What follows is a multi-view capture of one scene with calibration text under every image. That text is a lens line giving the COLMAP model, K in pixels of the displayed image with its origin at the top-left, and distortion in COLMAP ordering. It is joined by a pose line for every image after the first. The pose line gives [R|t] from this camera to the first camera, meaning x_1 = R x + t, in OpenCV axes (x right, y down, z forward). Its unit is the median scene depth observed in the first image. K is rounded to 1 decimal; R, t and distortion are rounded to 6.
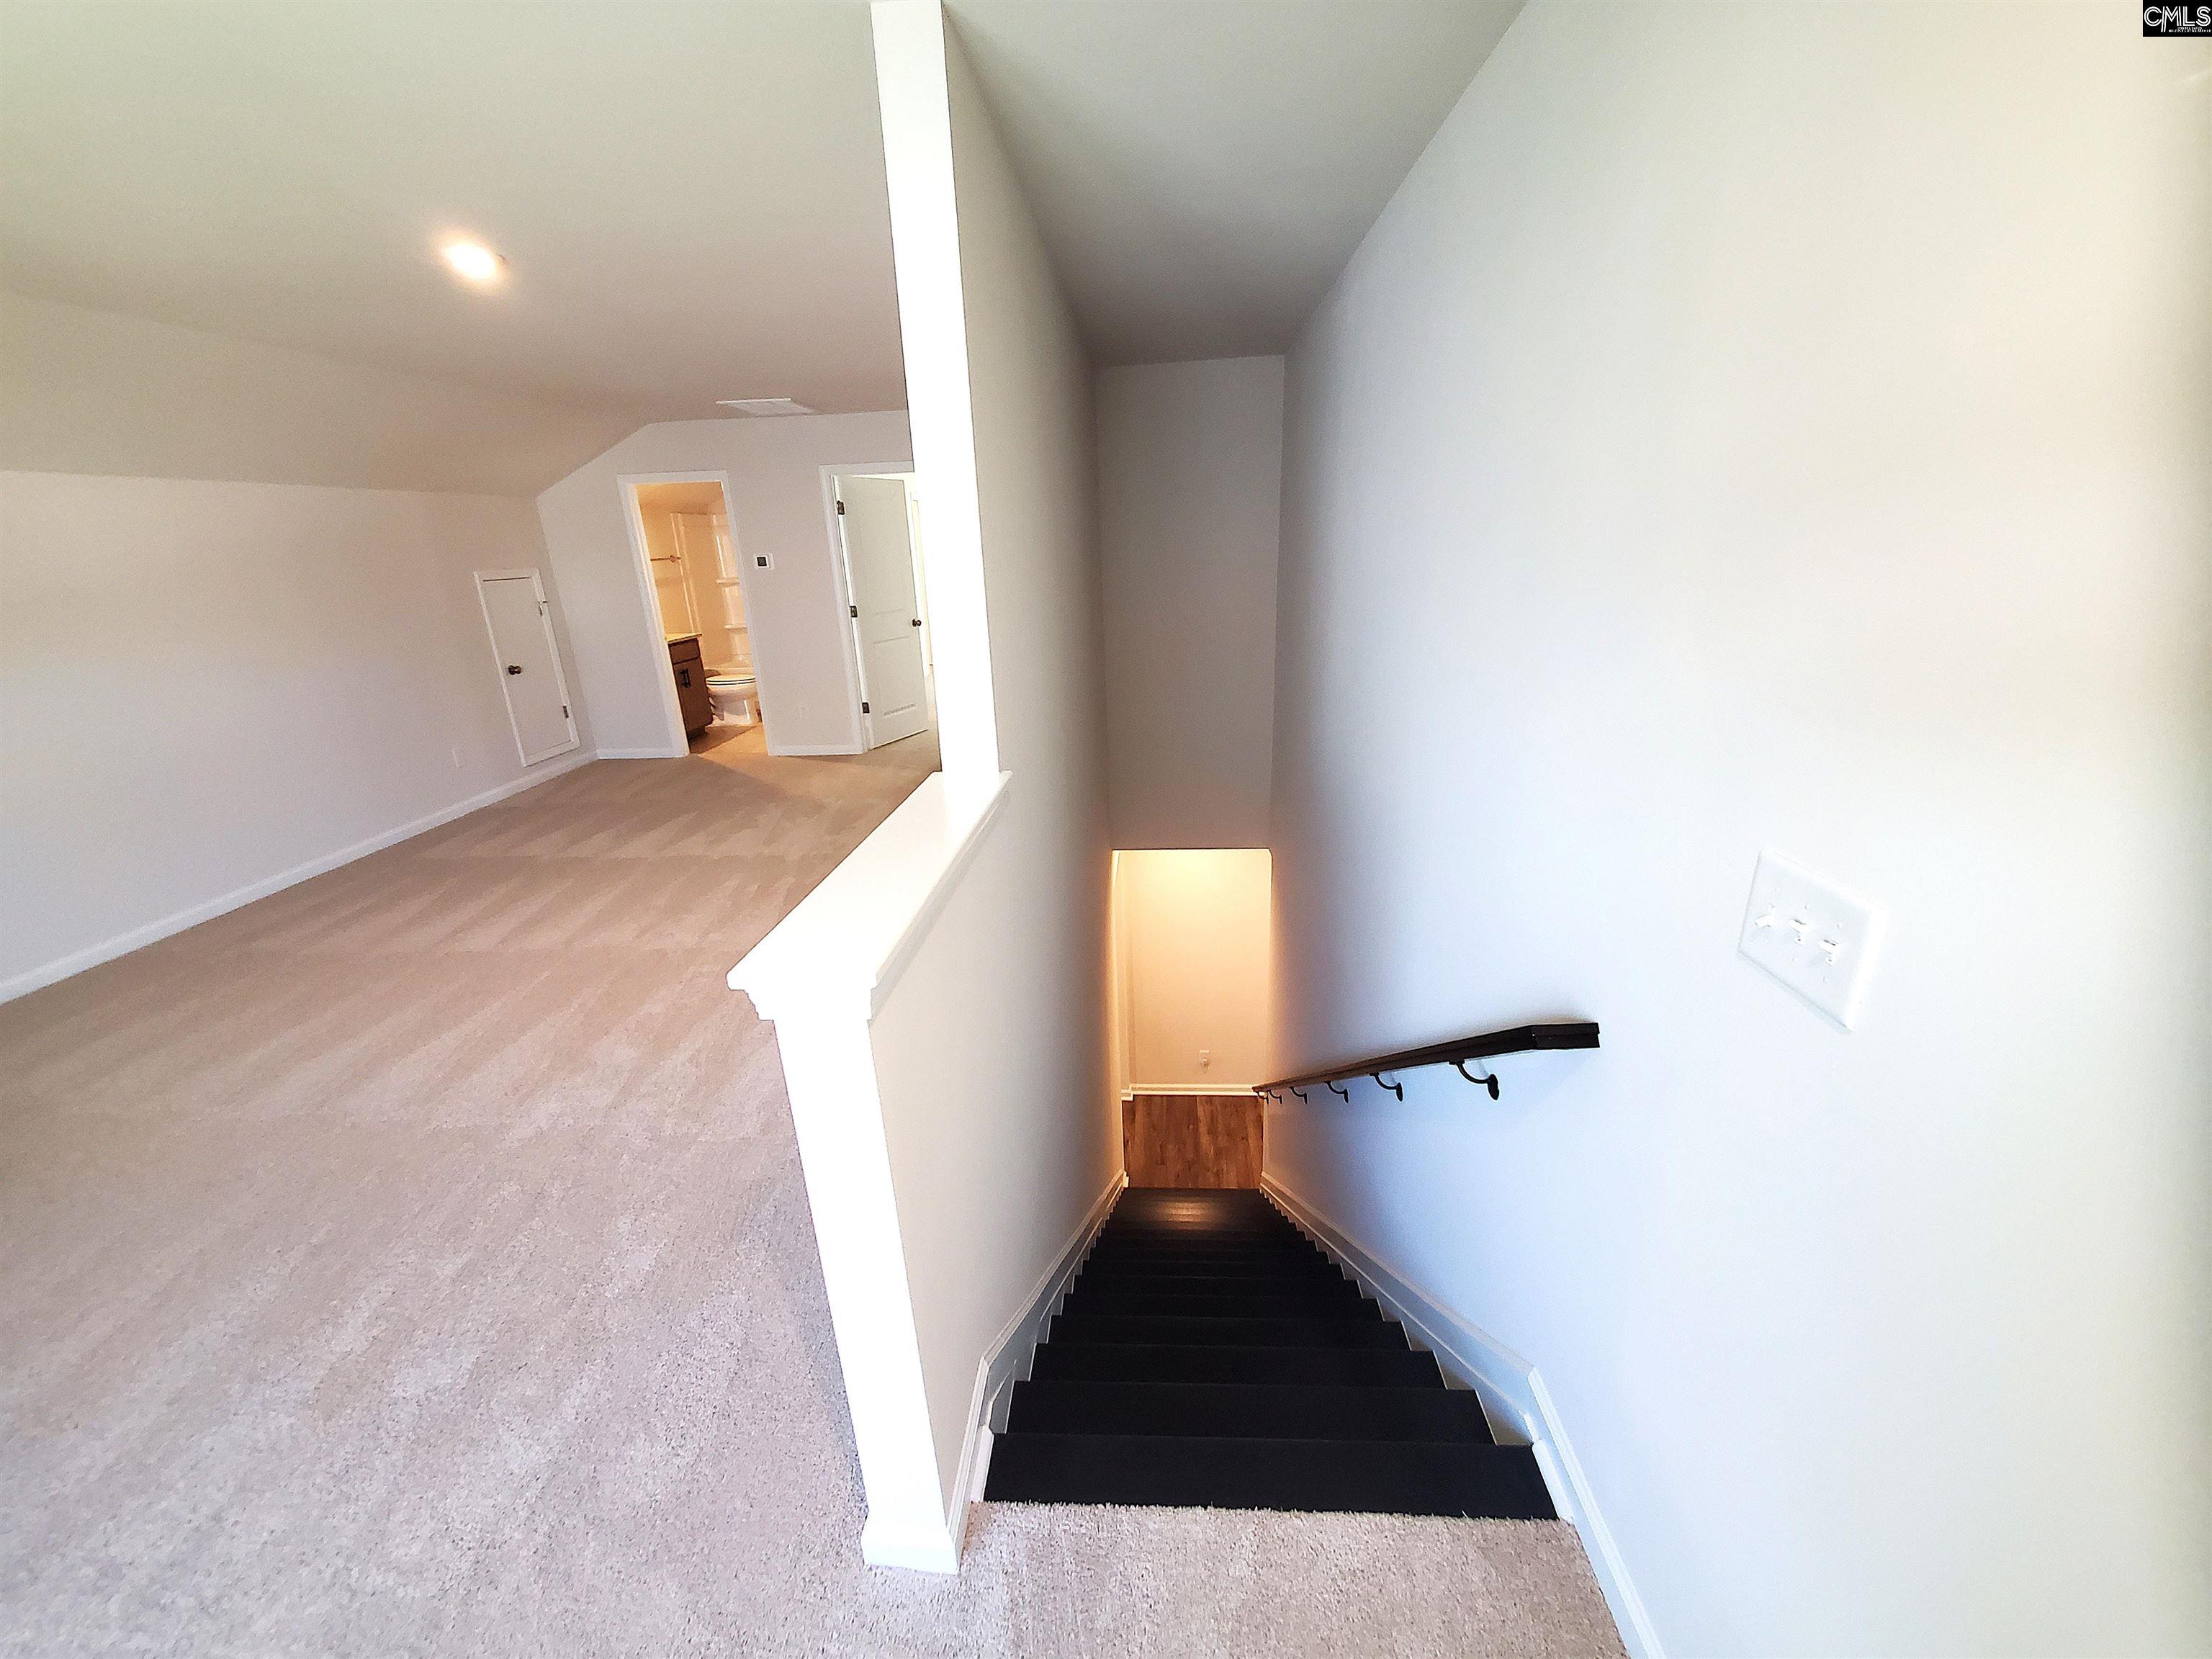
lens RADIAL K [[877.5, 0, 1104.6], [0, 877.5, 829.2], [0, 0, 1]] dist [0.000168, 0.001057]
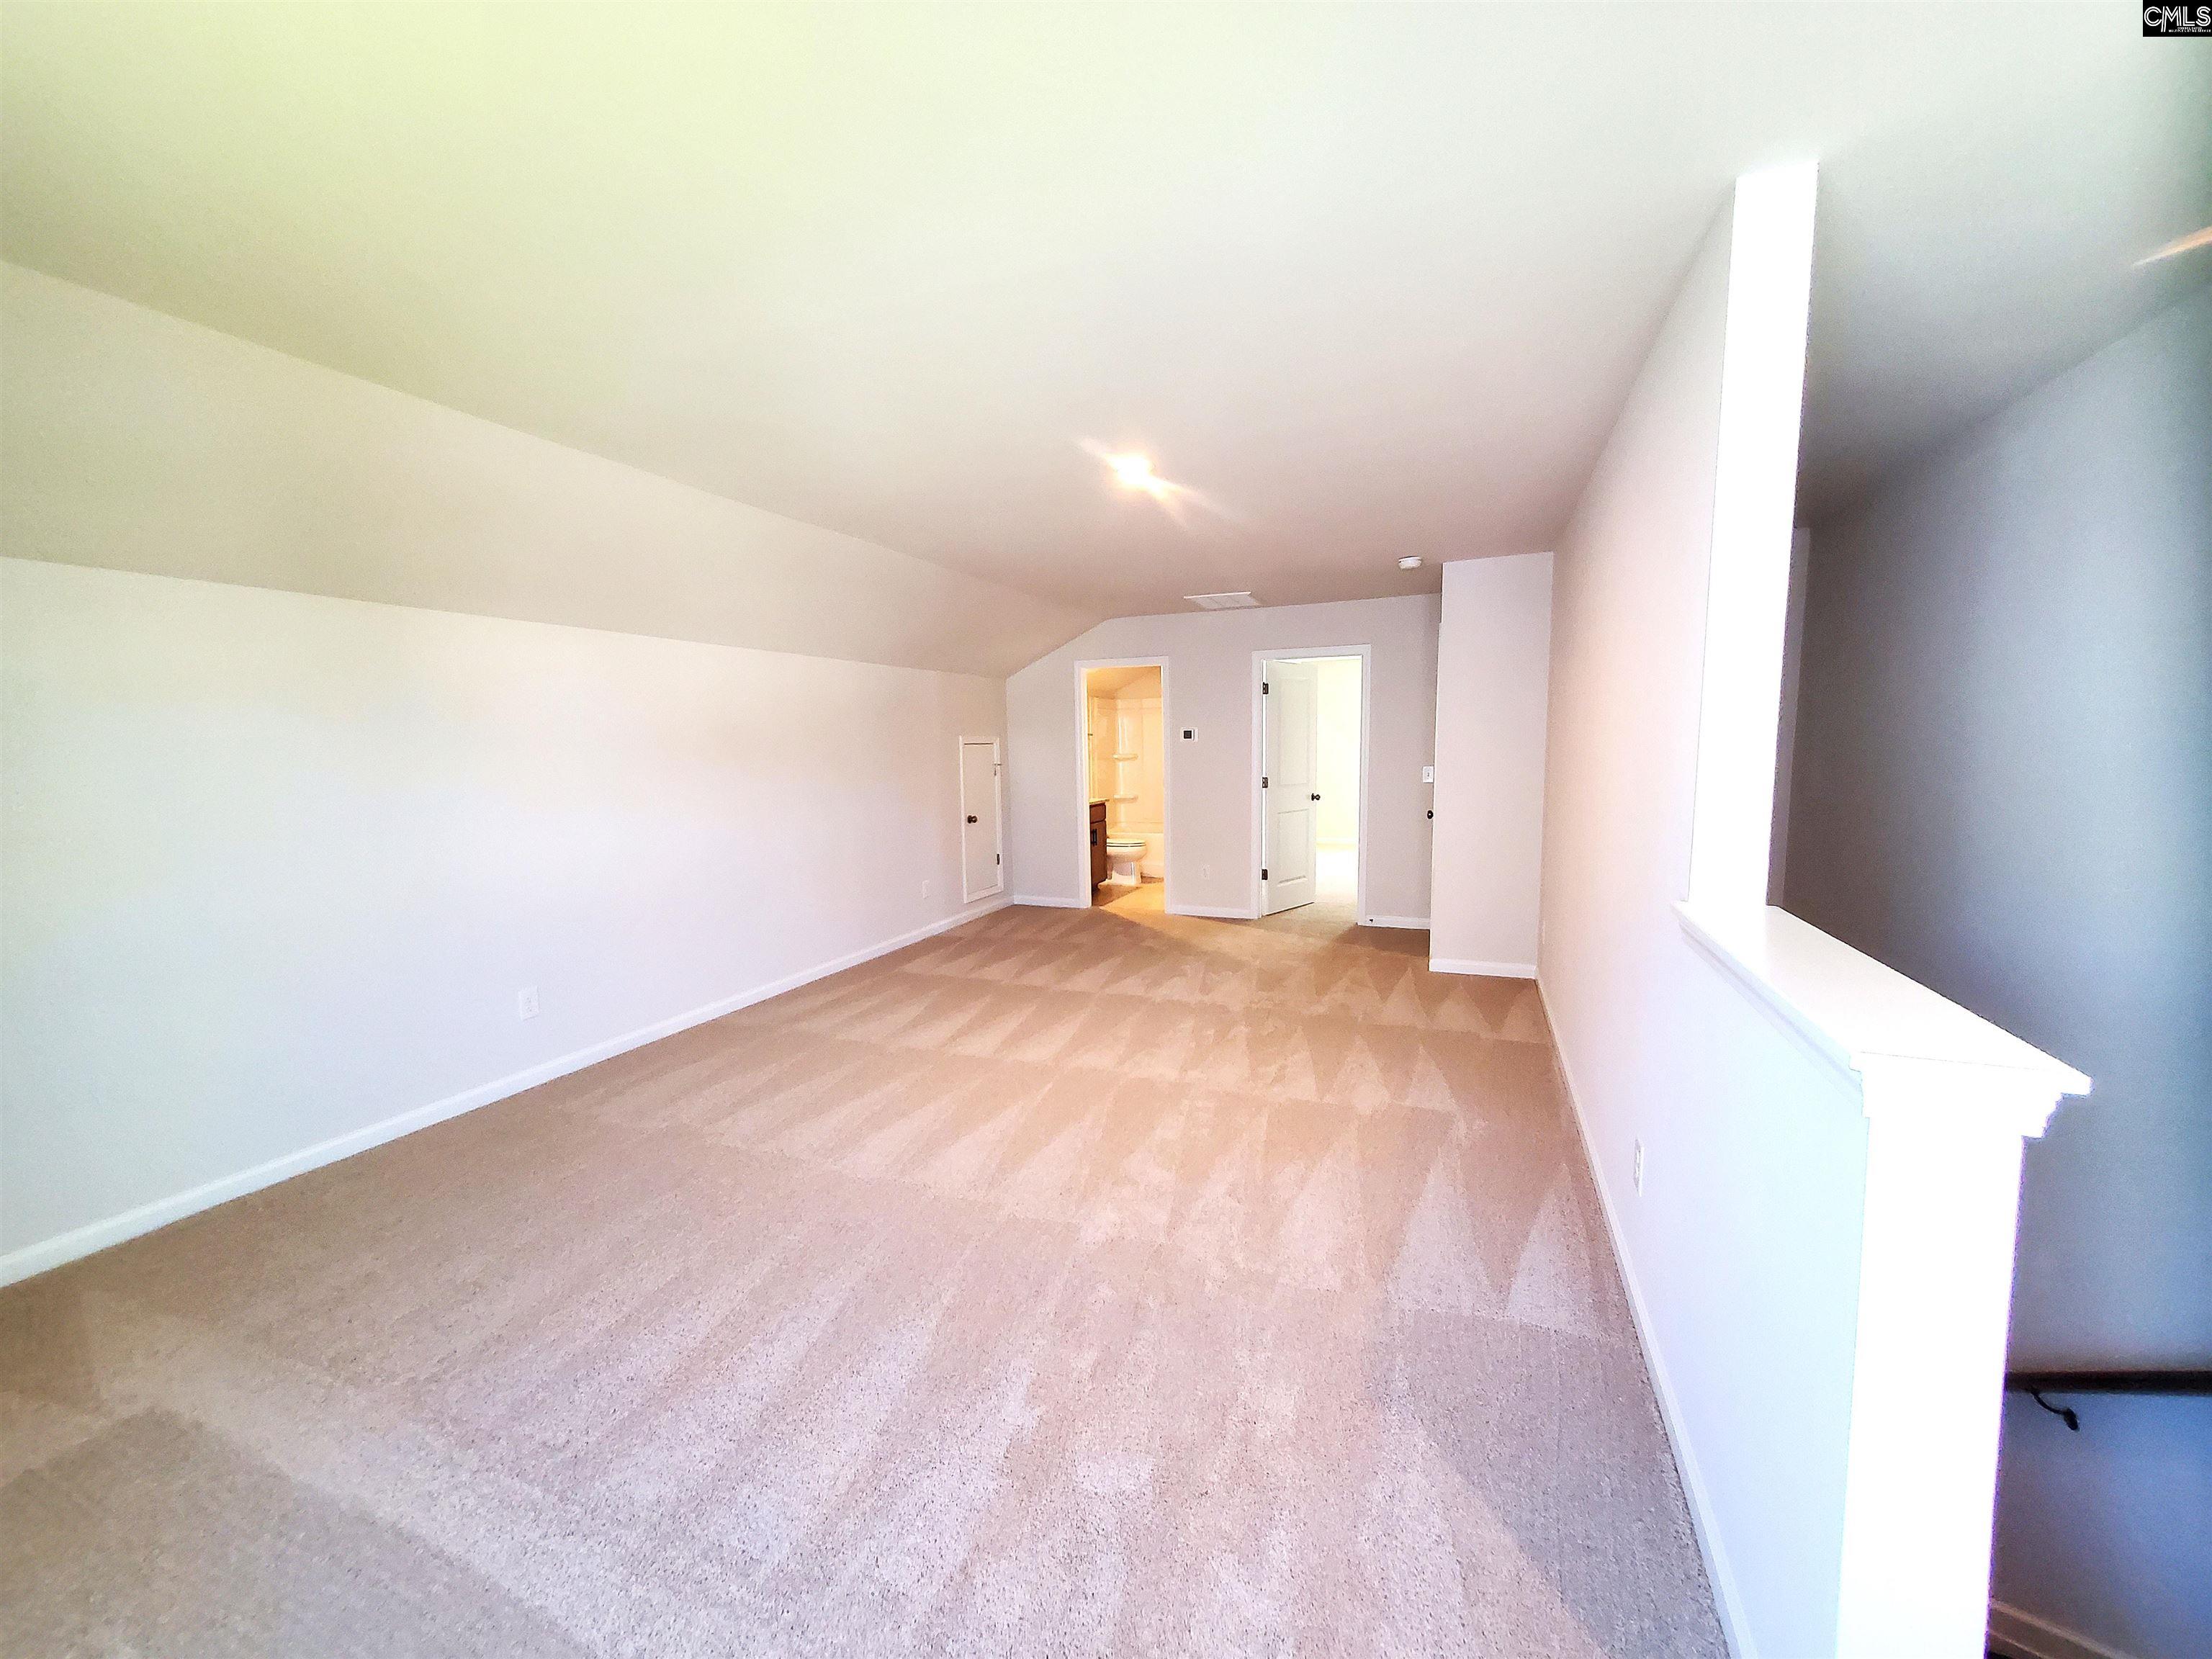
lens RADIAL K [[877.5, 0, 1099.2], [0, 877.5, 817.5], [0, 0, 1]] dist [0.000168, 0.001057]
pose [[0.946698, 0.049983, -0.318220, -0.177560], [-0.121311, 0.970477, -0.208467, 0.044008], [0.298405, 0.235959, 0.924812, -0.020148]]
